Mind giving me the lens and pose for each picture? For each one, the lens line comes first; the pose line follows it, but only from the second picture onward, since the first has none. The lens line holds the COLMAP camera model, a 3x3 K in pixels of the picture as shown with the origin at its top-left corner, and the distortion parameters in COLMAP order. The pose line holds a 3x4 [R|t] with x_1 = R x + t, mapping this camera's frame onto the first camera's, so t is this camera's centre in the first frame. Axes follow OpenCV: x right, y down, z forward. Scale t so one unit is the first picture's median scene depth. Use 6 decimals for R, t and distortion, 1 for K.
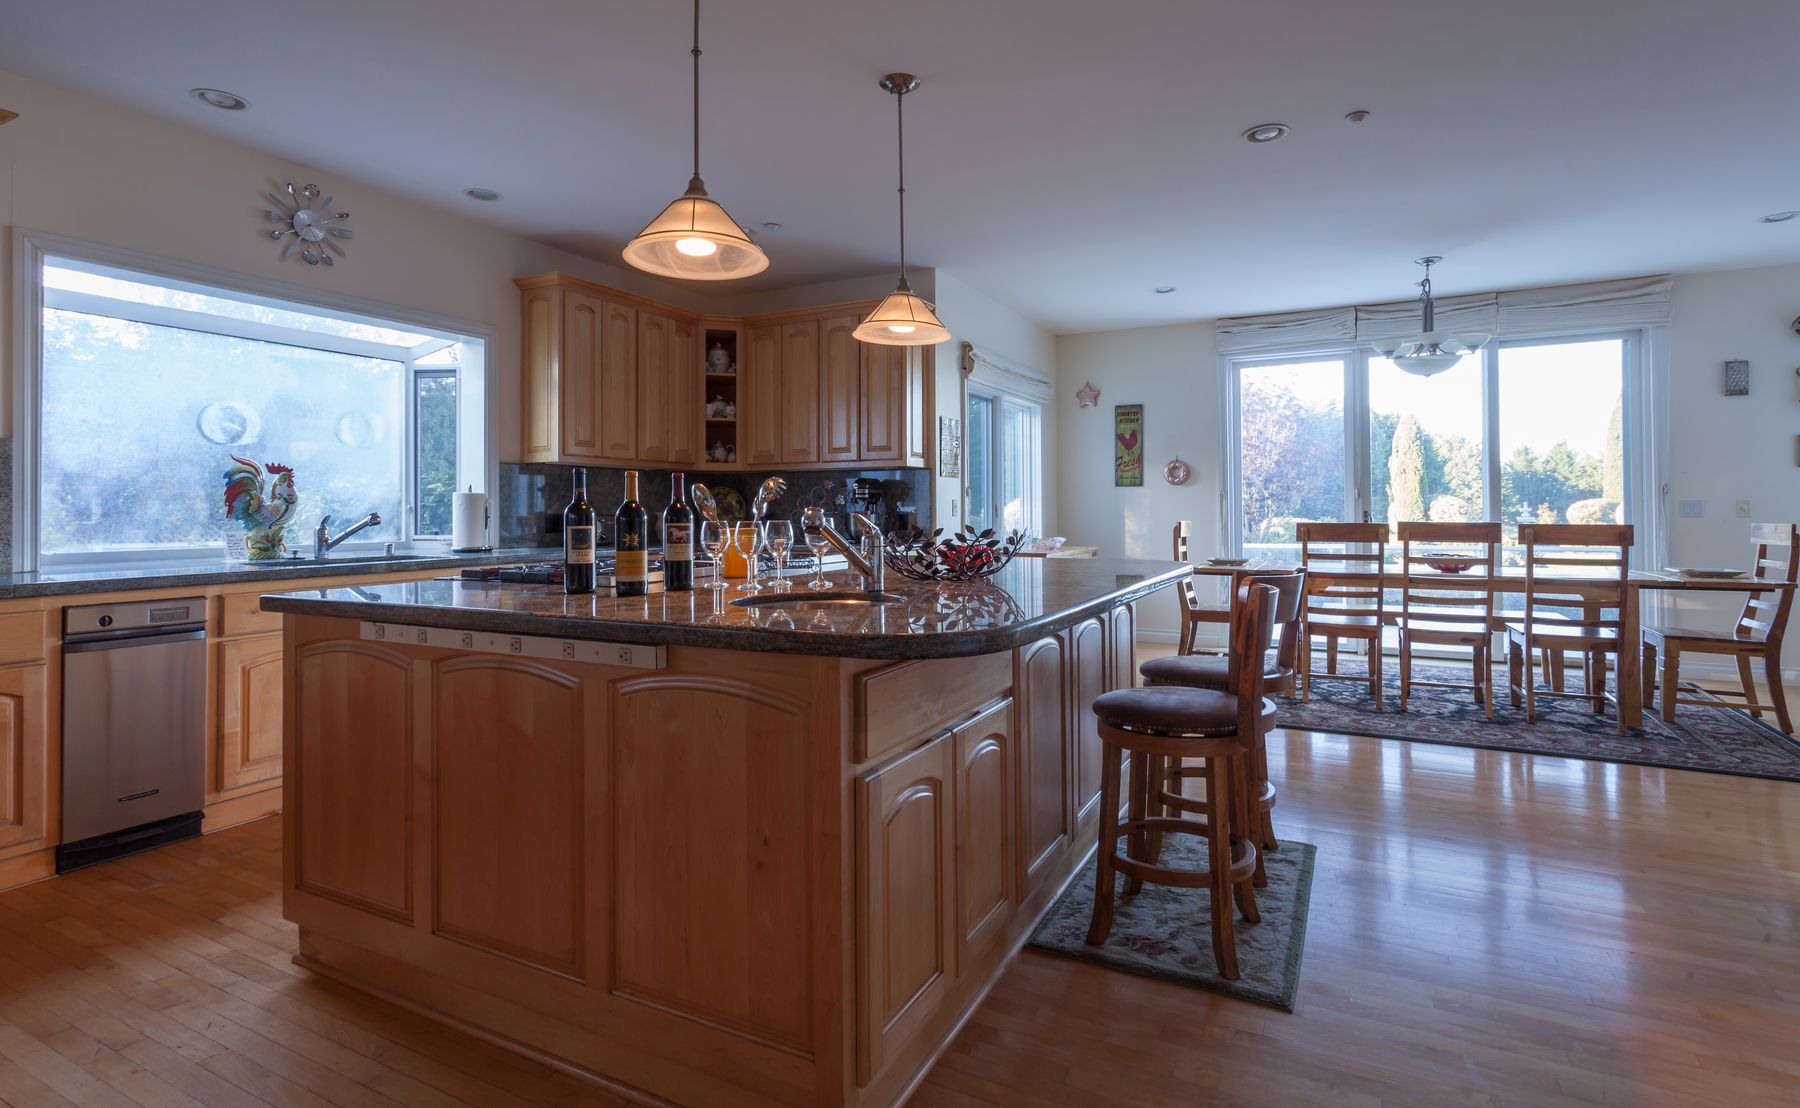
lens RADIAL K [[853.2, 0, 914.5], [0, 853.2, 501.1], [0, 0, 1]] dist [0.003715, 0.000160]
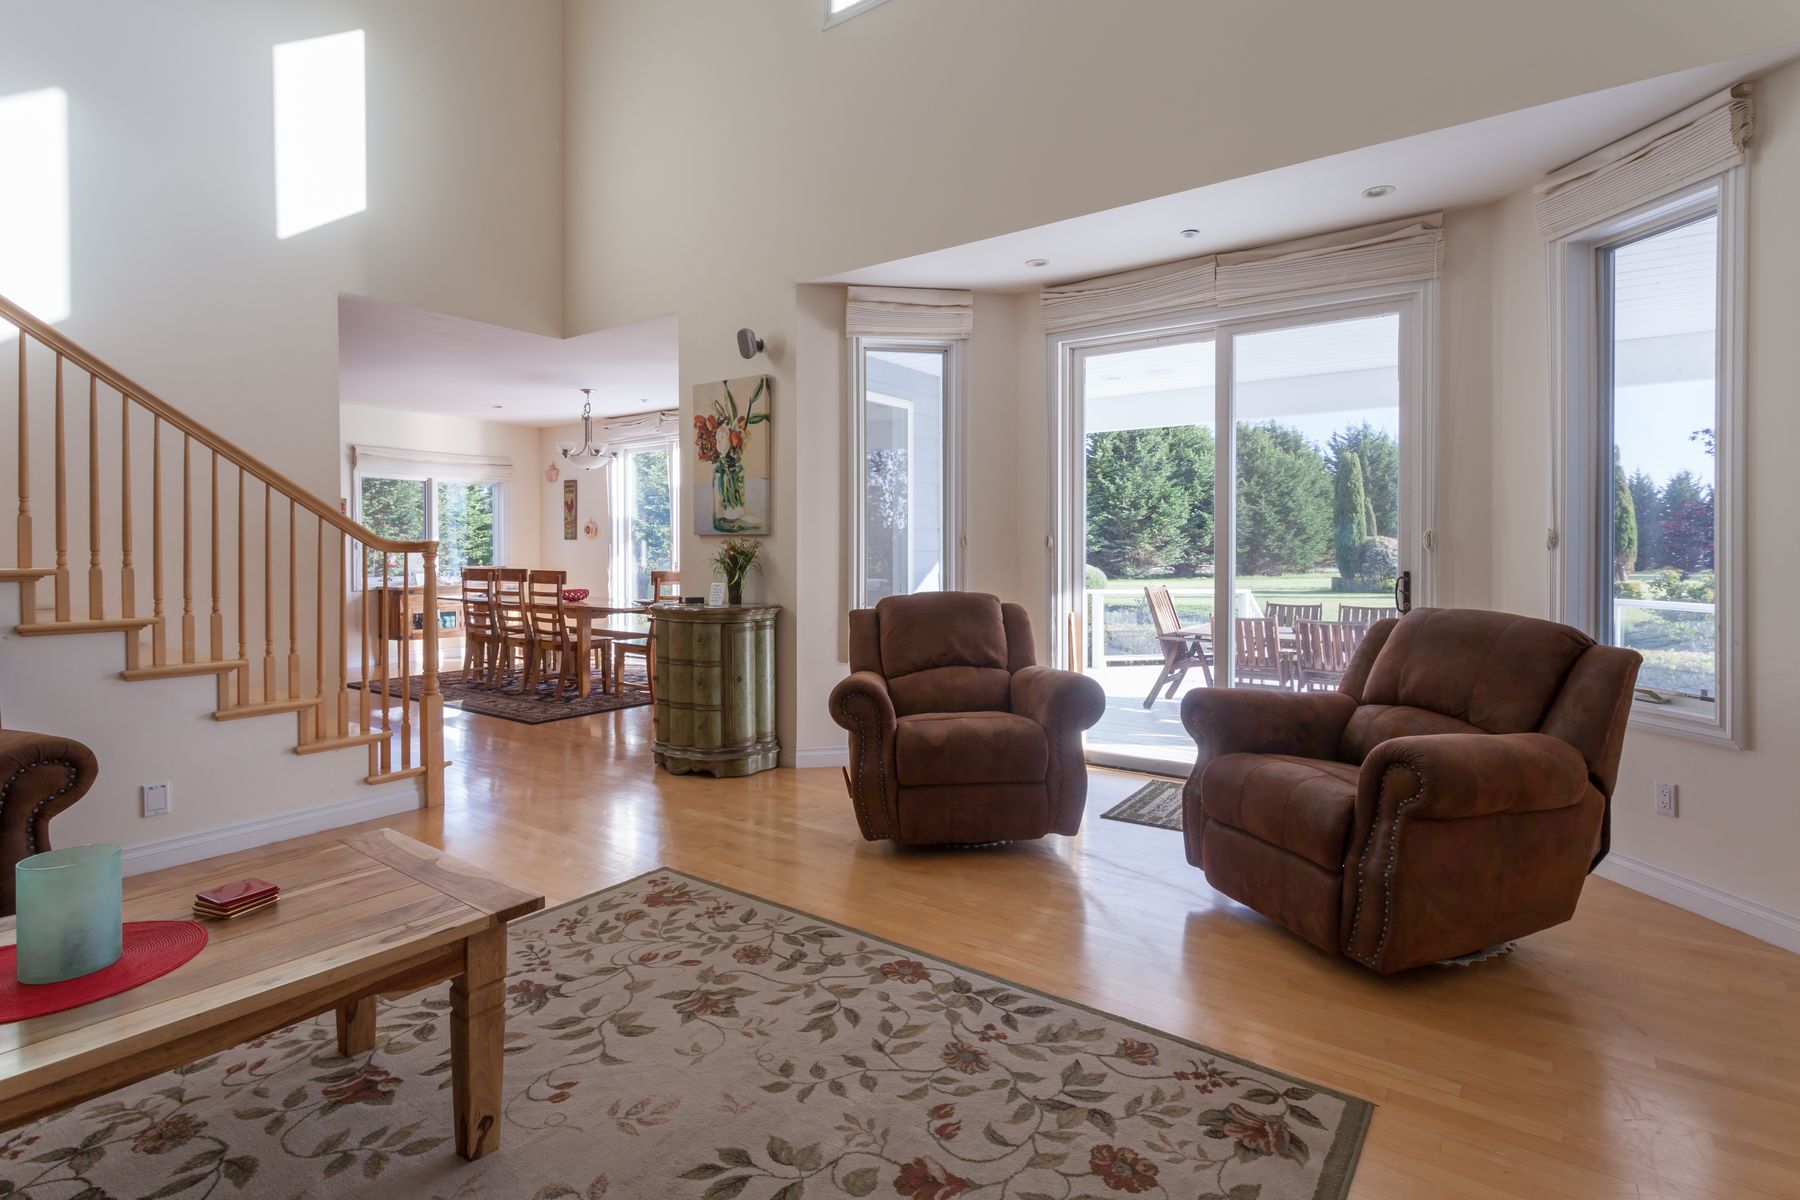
lens RADIAL K [[885.9, 0, 881.0], [0, 885.9, 564.1], [0, 0, 1]] dist [0.001700, 0.000053]
pose [[0.986718, 0.012712, -0.161947, 1.353349], [-0.008412, 0.999594, 0.027215, -0.029400], [0.162227, -0.025491, 0.986424, -0.445177]]
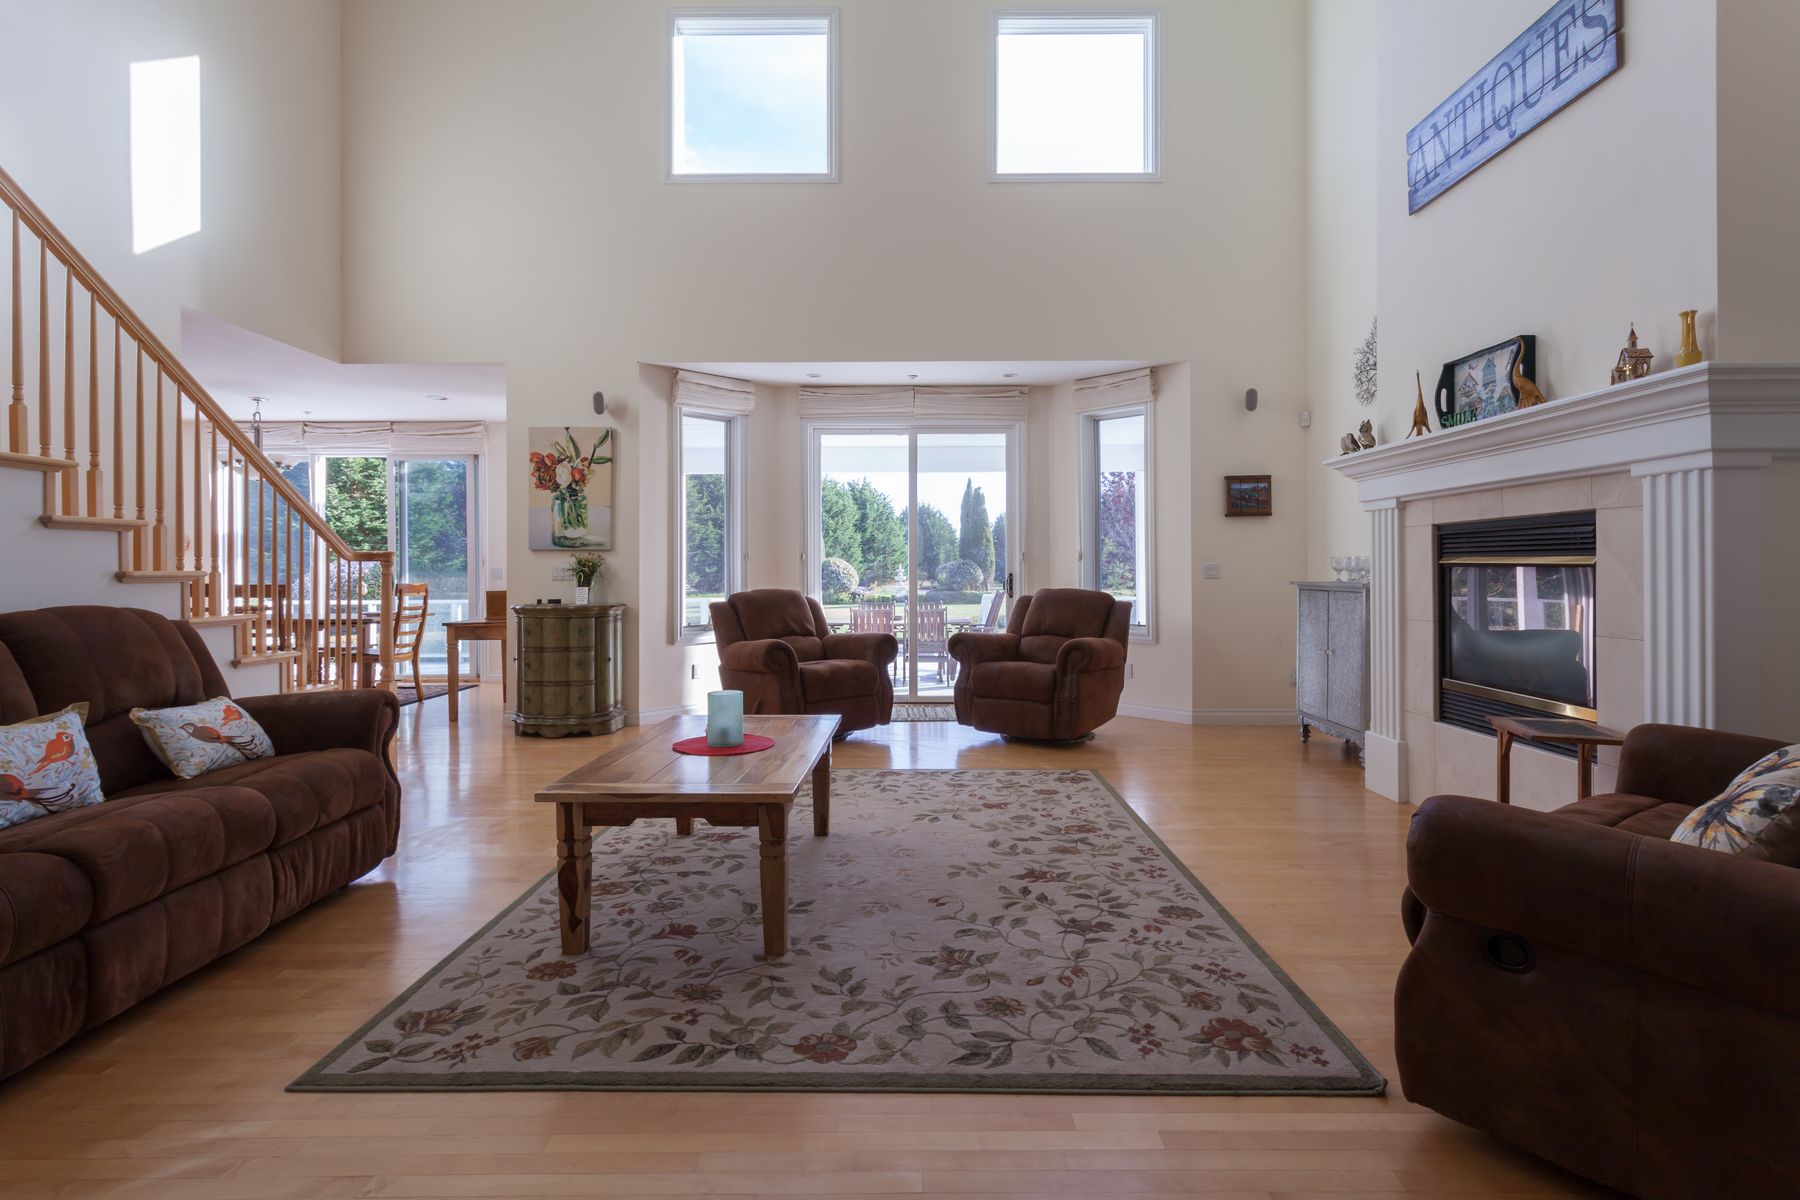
lens RADIAL K [[885.9, 0, 888.9], [0, 885.9, 569.6], [0, 0, 1]] dist [0.001700, 0.000053]
pose [[0.903537, 0.007440, 0.428446, 0.916462], [-0.011680, 0.999905, 0.007268, -0.020383], [-0.428351, -0.011571, 0.903538, -0.799208]]
